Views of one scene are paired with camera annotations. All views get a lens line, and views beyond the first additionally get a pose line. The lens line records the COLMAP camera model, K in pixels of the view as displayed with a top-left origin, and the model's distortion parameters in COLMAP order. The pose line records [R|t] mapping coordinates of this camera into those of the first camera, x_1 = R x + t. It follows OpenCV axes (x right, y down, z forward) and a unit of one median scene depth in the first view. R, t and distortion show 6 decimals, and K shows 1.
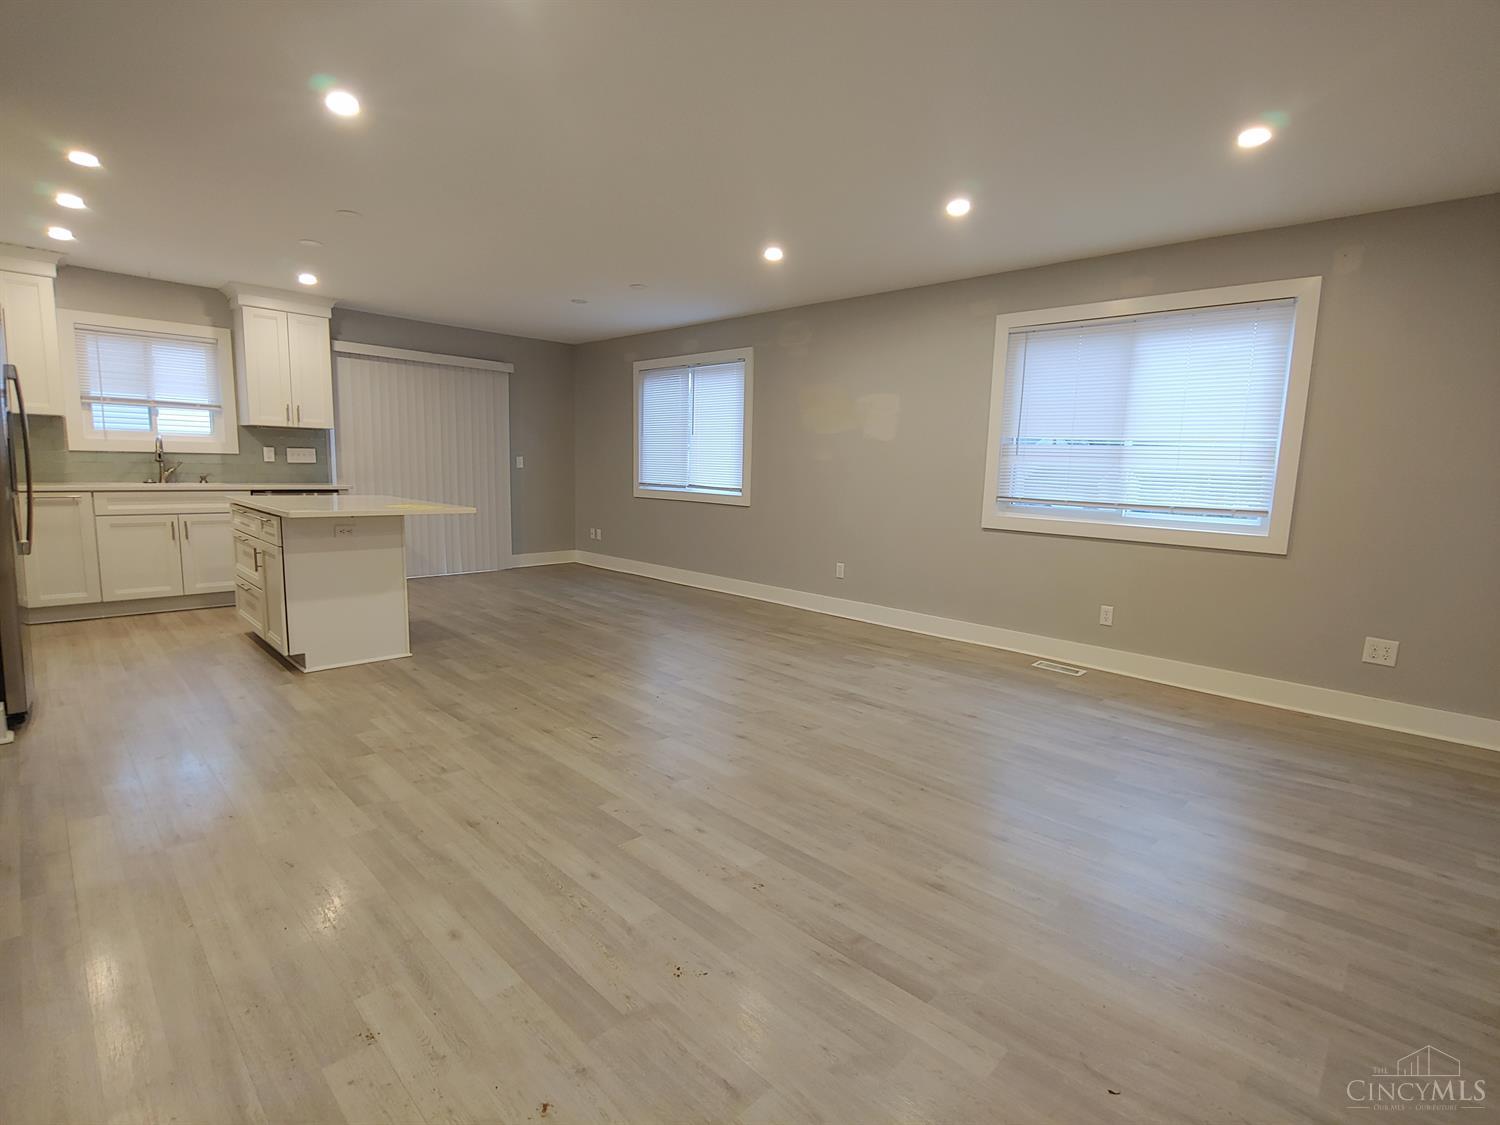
lens RADIAL K [[711.9, 0, 750.0], [0, 711.9, 562.5], [0, 0, 1]] dist [-0.000842, -0.000145]
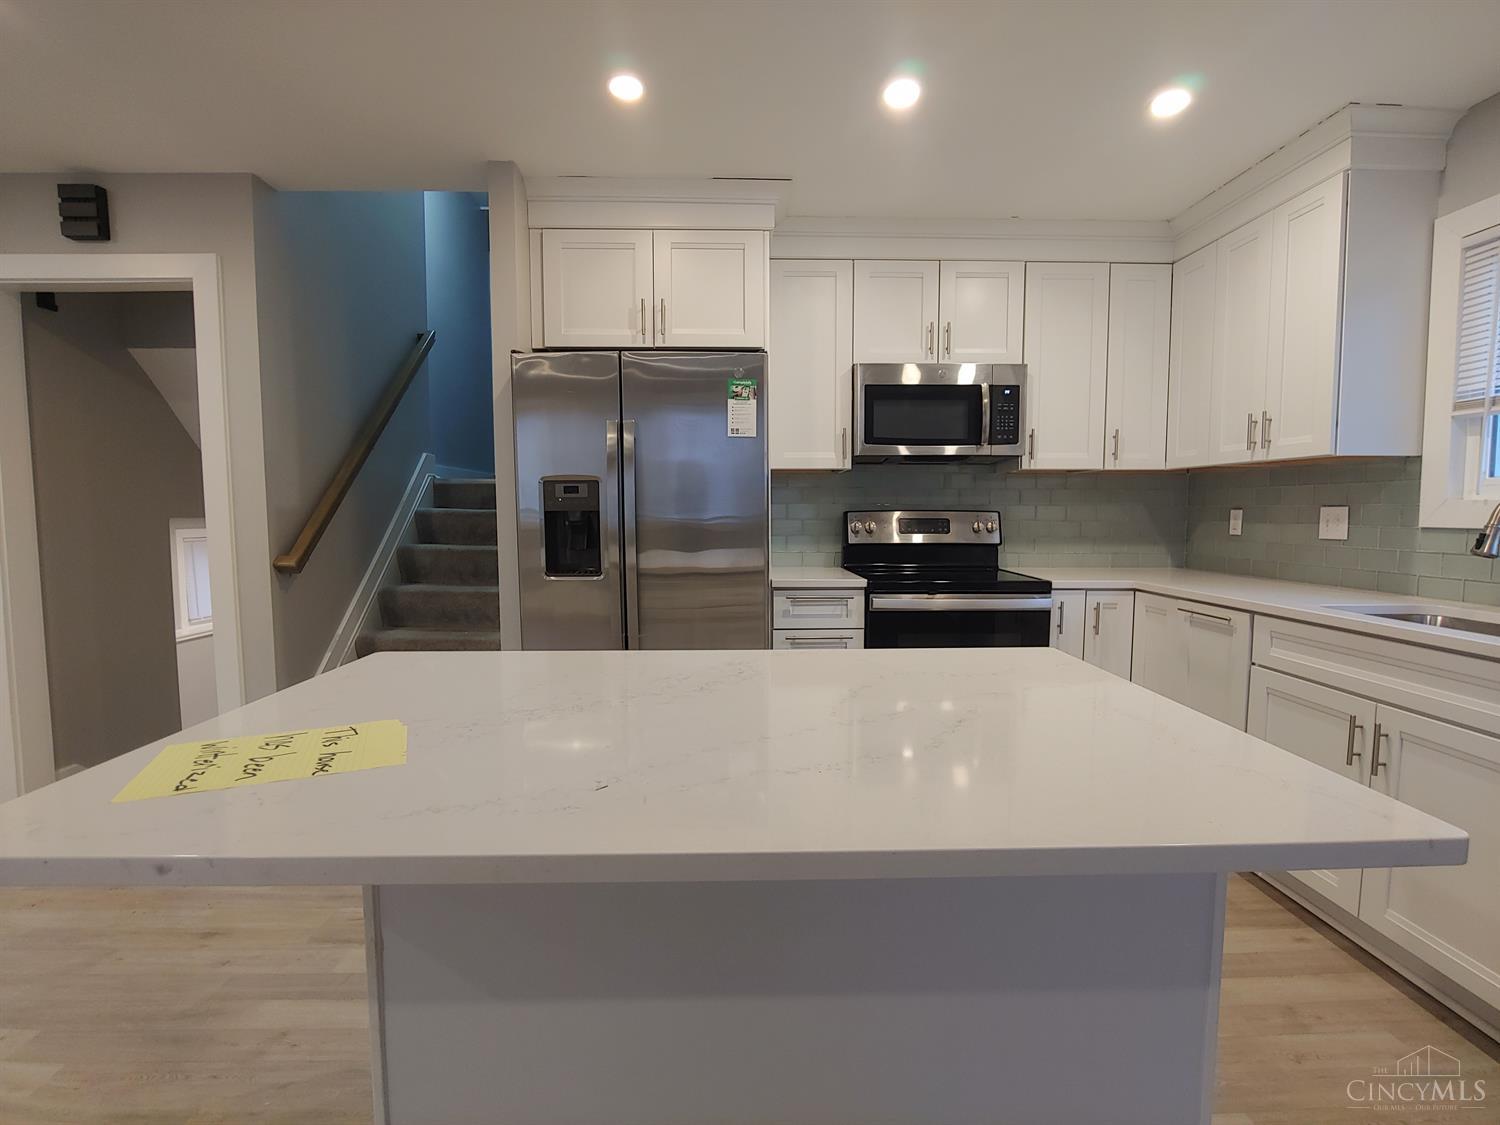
lens RADIAL K [[711.9, 0, 750.0], [0, 711.9, 562.5], [0, 0, 1]] dist [-0.000842, -0.000145]
pose [[-0.695181, 0.025949, -0.718366, -0.332971], [-0.113904, 0.982746, 0.145727, -0.153395], [0.709753, 0.183131, -0.680231, 1.015285]]
